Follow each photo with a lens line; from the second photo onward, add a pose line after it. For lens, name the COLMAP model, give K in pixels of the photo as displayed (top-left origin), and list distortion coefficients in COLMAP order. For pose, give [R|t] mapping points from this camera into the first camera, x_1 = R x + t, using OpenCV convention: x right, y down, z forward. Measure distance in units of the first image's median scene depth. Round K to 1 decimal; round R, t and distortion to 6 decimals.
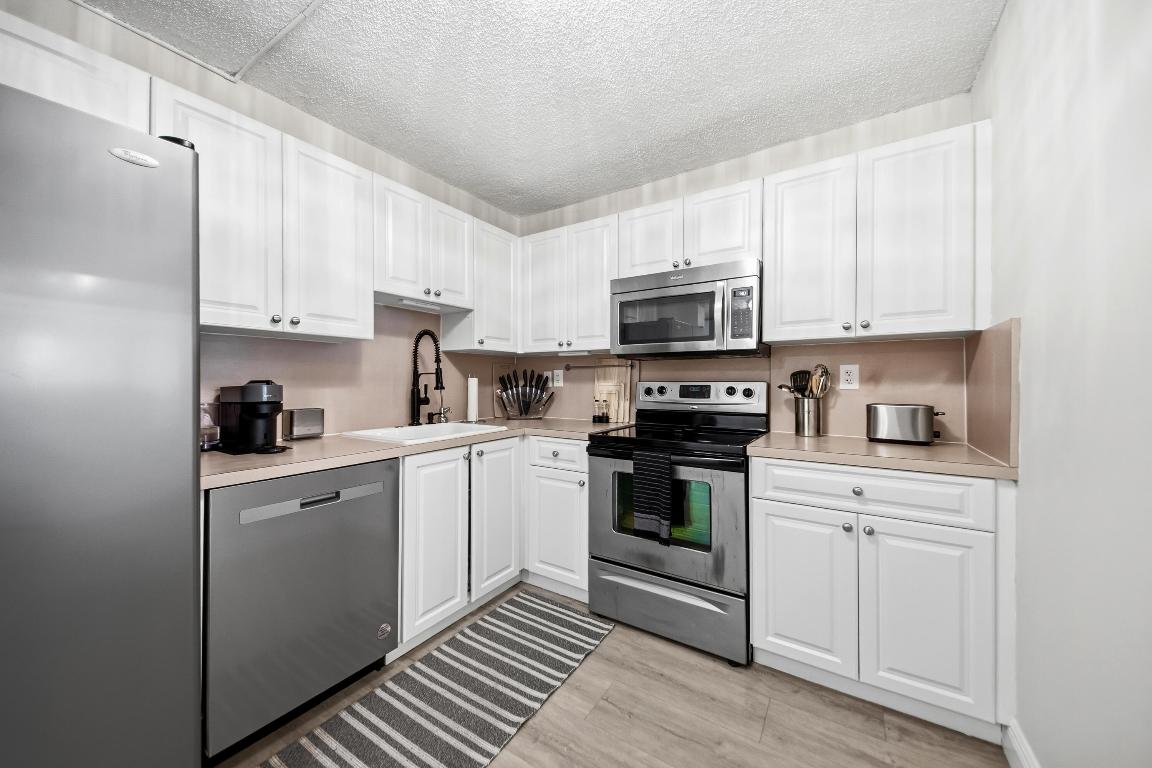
lens RADIAL K [[406.3, 0, 574.5], [0, 406.3, 382.7], [0, 0, 1]] dist [0.025053, -0.014516]
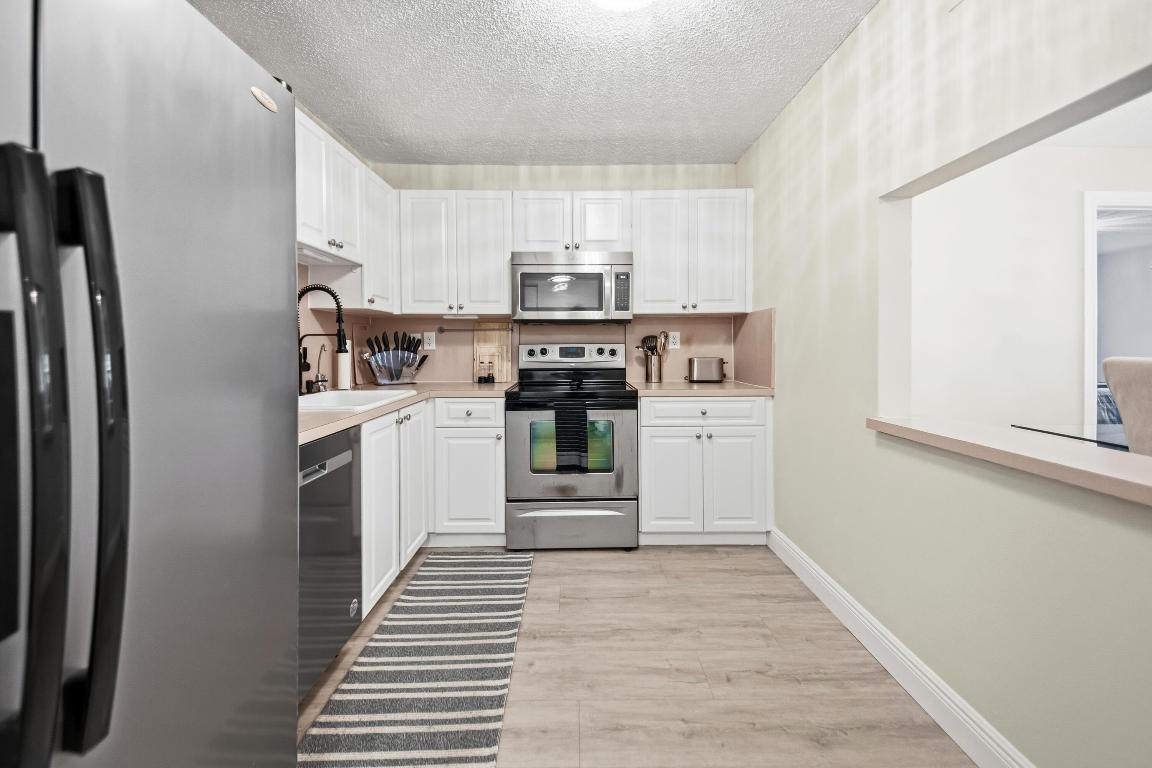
lens RADIAL K [[436.9, 0, 574.8], [0, 436.9, 353.6], [0, 0, 1]] dist [0.016340, -0.010138]
pose [[0.834284, -0.013996, 0.551157, -0.461435], [0.005963, 0.999848, 0.016365, 0.005899], [-0.551303, -0.010367, 0.834241, -0.093181]]
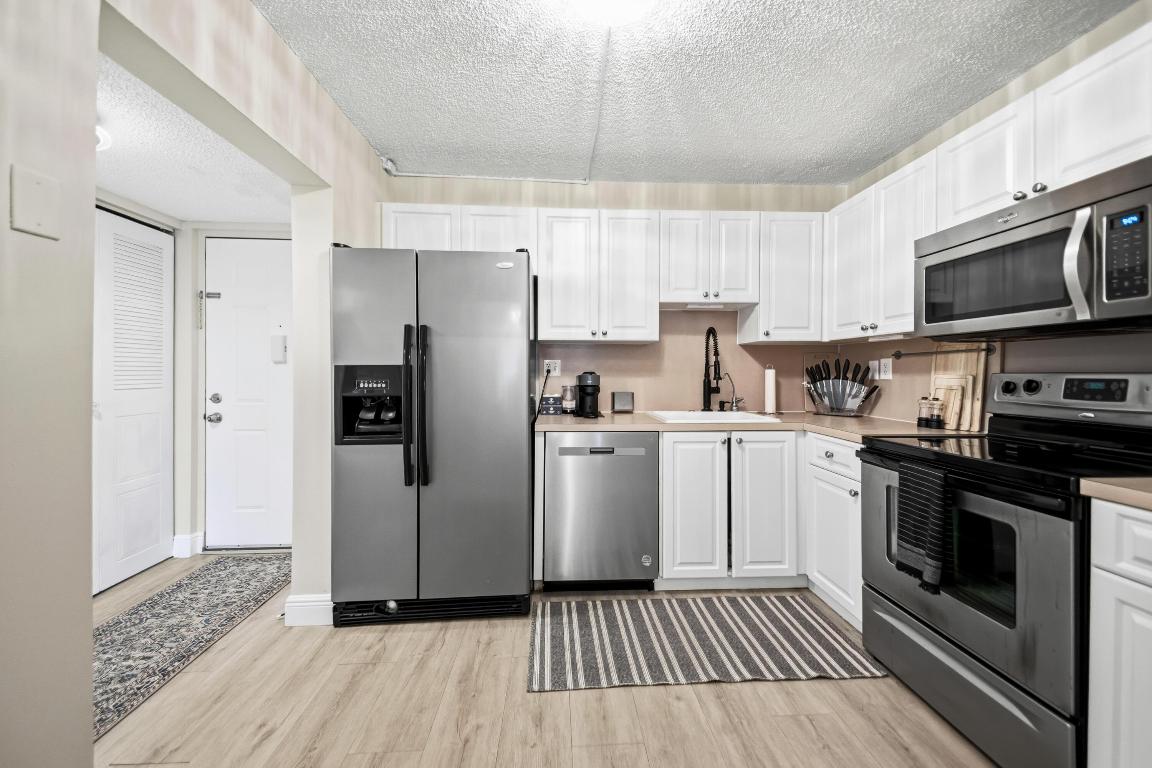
lens RADIAL K [[416.1, 0, 581.6], [0, 416.1, 376.8], [0, 0, 1]] dist [0.033939, -0.016111]
pose [[0.589694, 0.007252, -0.807594, 0.395431], [-0.003713, 0.999973, 0.006269, 0.002019], [0.807618, -0.000698, 0.589705, 0.023052]]
